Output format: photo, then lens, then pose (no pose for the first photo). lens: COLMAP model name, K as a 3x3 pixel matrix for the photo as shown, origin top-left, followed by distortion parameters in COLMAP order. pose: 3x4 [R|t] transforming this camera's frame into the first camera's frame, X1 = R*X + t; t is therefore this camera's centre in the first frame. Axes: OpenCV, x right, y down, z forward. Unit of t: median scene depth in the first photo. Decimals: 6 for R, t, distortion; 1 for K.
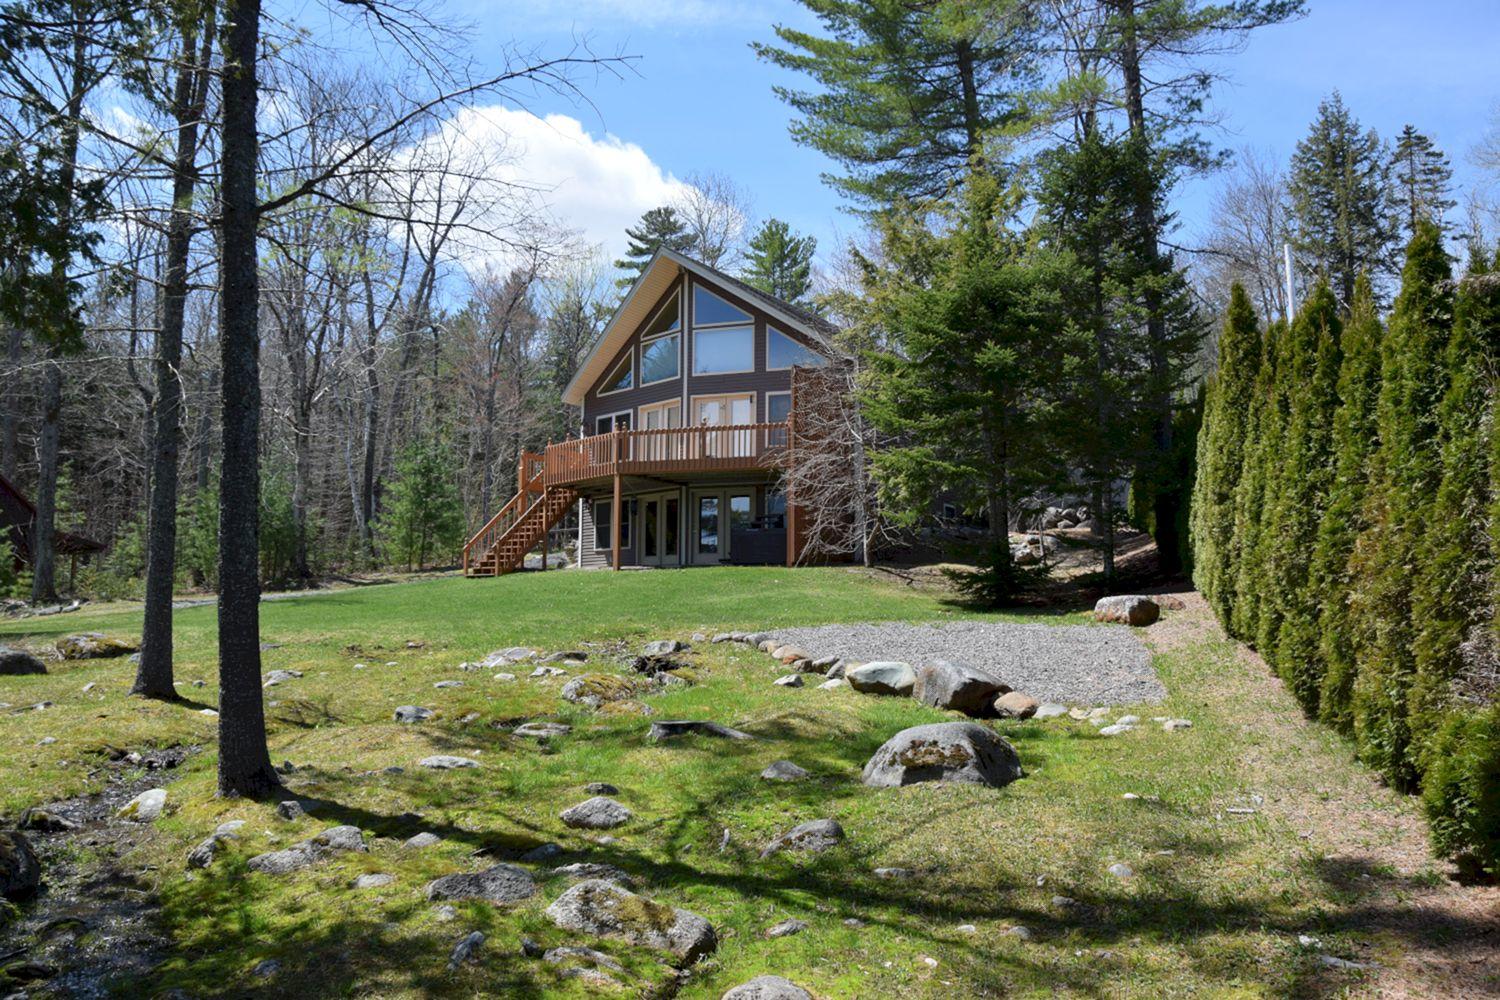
lens RADIAL K [[1140.5, 0, 743.4], [0, 1140.5, 504.0], [0, 0, 1]] dist [-0.146513, 0.086455]
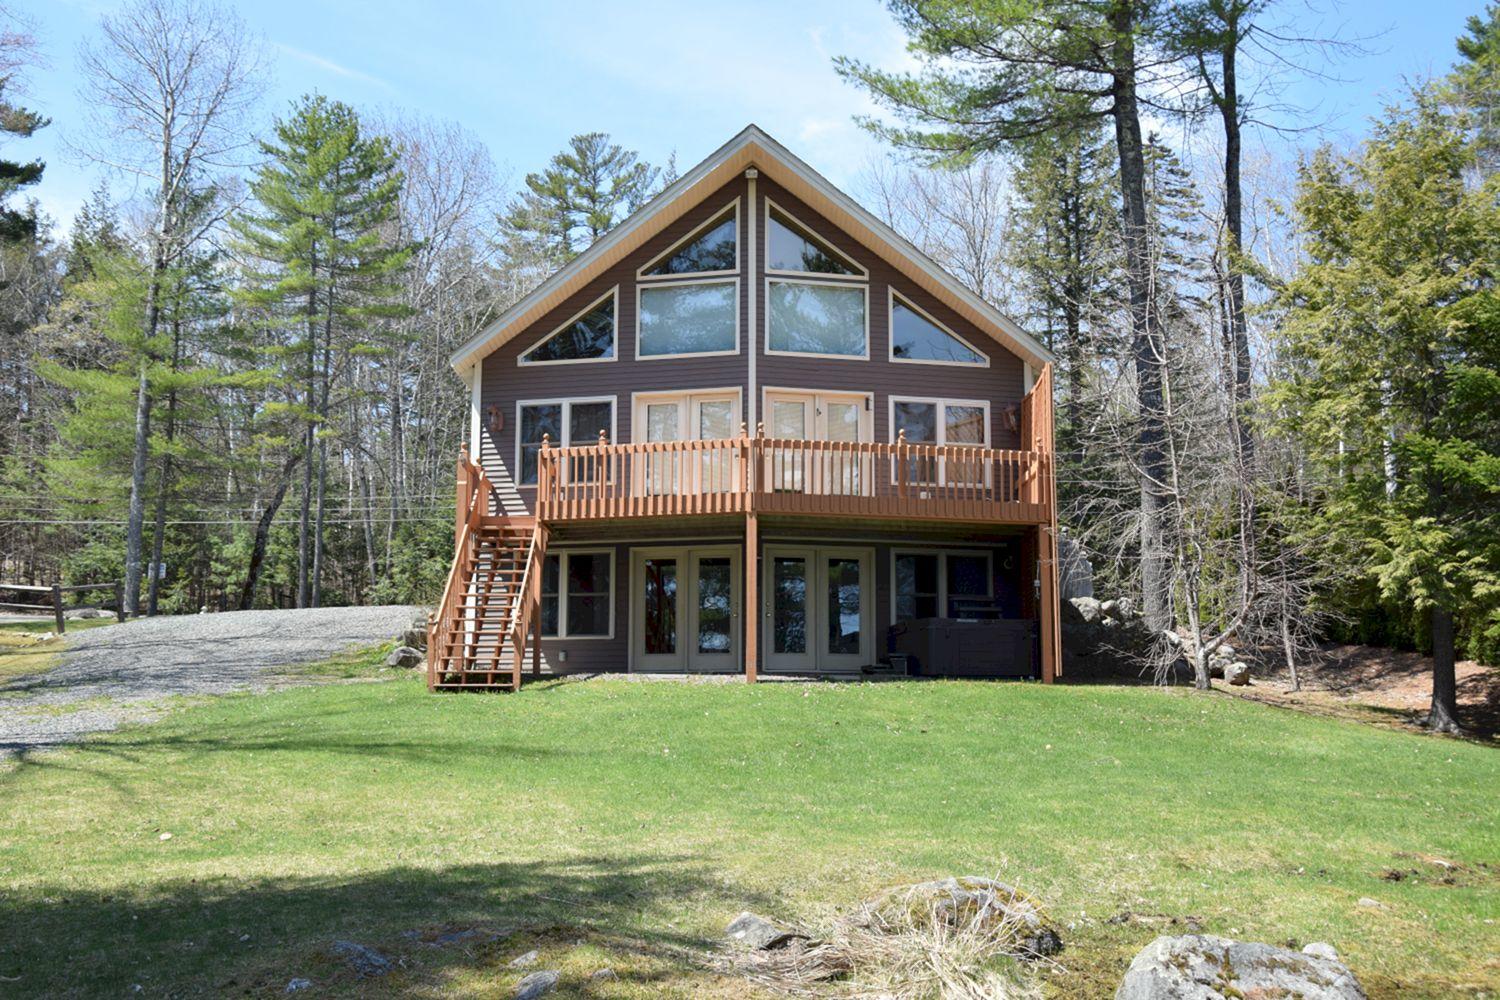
lens RADIAL K [[1660.4, 0, 745.5], [0, 1660.4, 499.8], [0, 0, 1]] dist [0.003695, 0.000000]
pose [[0.848930, 0.077861, 0.522738, -0.772286], [-0.053124, 0.996650, -0.062176, 0.027703], [-0.525828, 0.025013, 0.850223, 0.418519]]
